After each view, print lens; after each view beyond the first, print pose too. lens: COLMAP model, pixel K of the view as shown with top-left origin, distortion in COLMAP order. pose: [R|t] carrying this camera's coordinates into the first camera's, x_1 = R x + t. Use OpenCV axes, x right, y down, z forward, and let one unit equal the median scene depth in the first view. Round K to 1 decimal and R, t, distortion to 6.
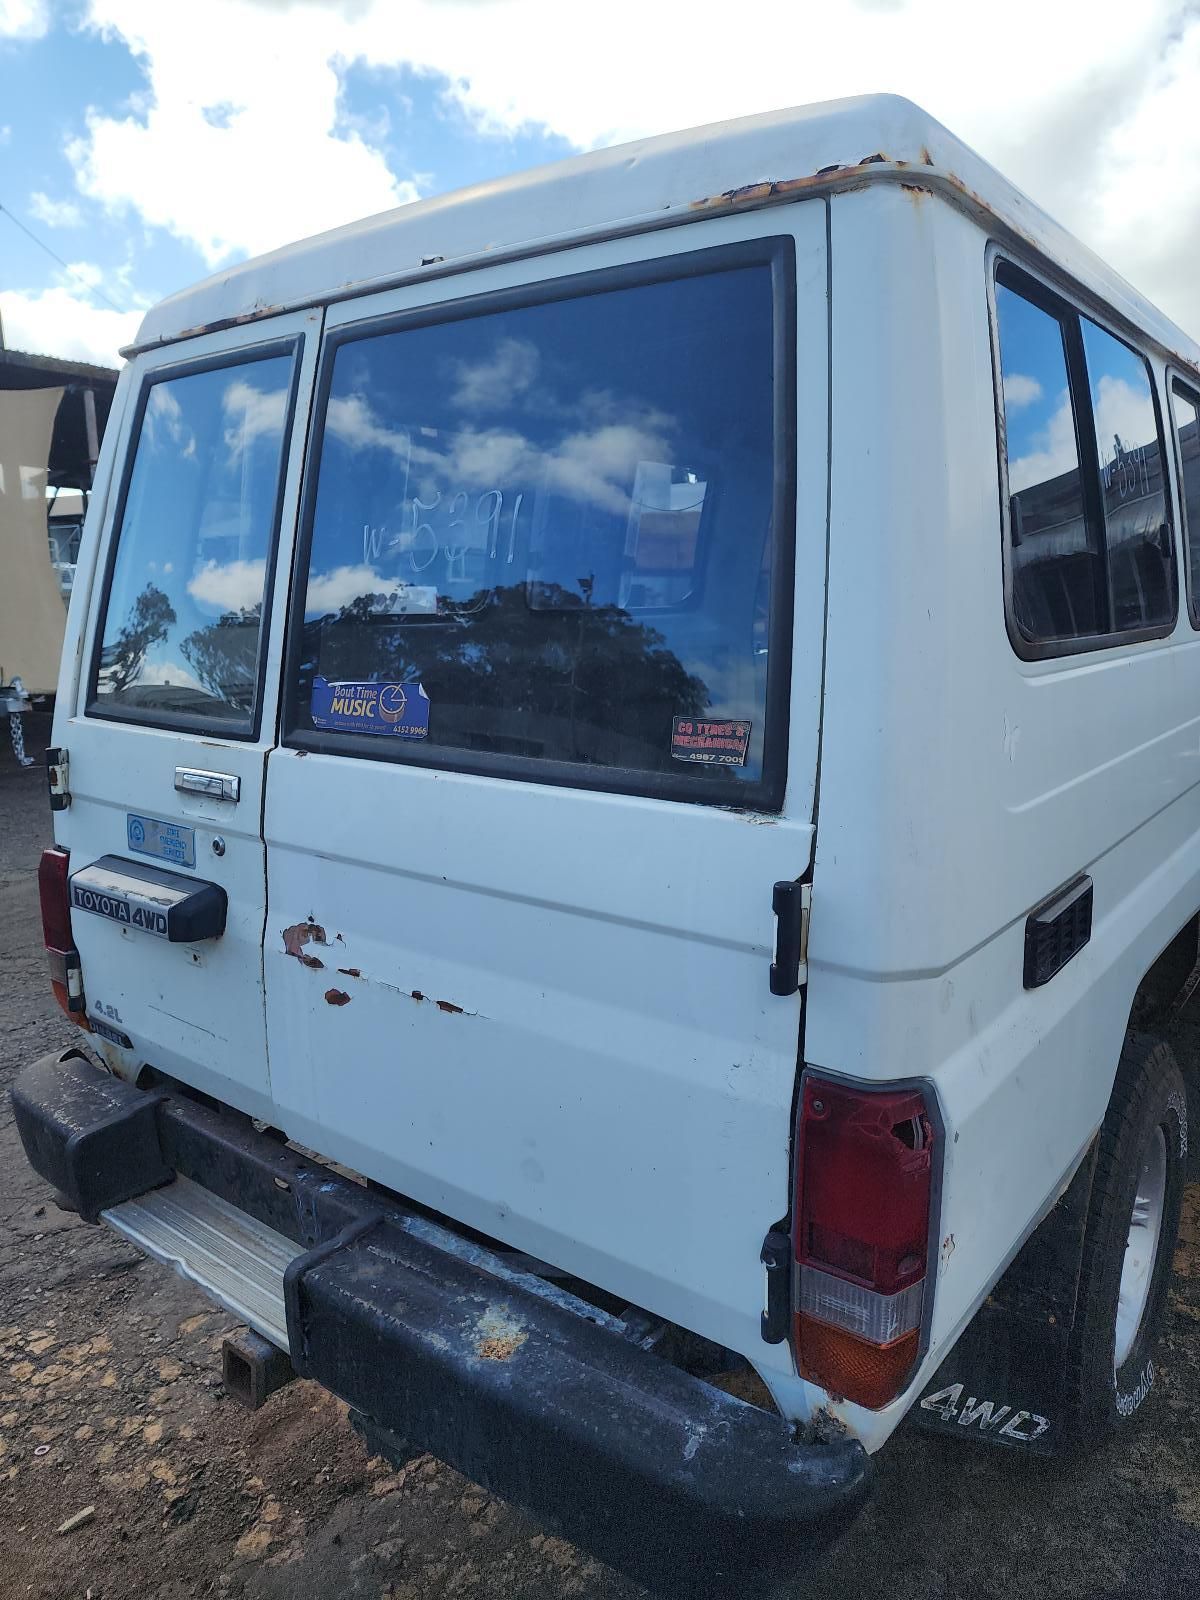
lens RADIAL K [[1094.7, 0, 590.7], [0, 1094.7, 792.9], [0, 0, 1]] dist [0.063601, -0.064209]
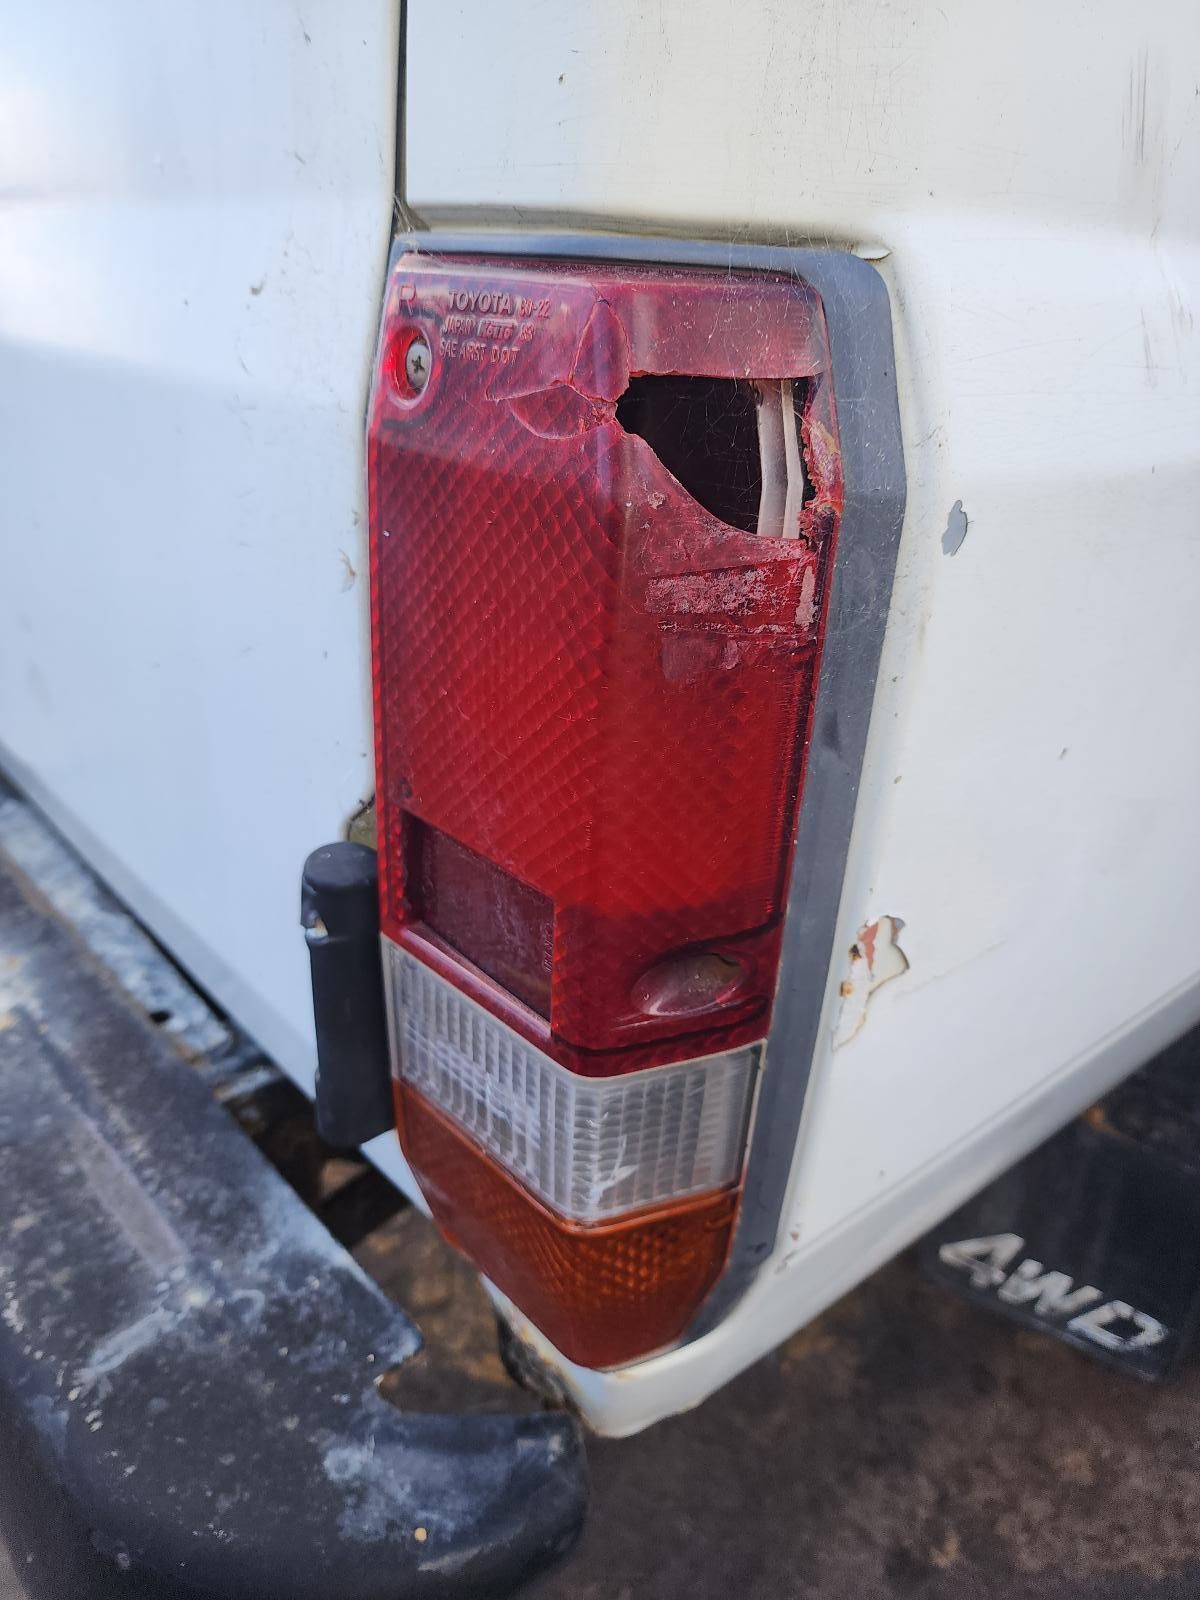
lens RADIAL K [[1060.9, 0, 597.7], [0, 1060.9, 828.3], [0, 0, 1]] dist [0.050560, -0.051779]
pose [[0.974326, 0.134202, -0.180774, 0.293709], [-0.085495, 0.963325, 0.254353, 0.308844], [0.208278, -0.232367, 0.950066, 0.721983]]
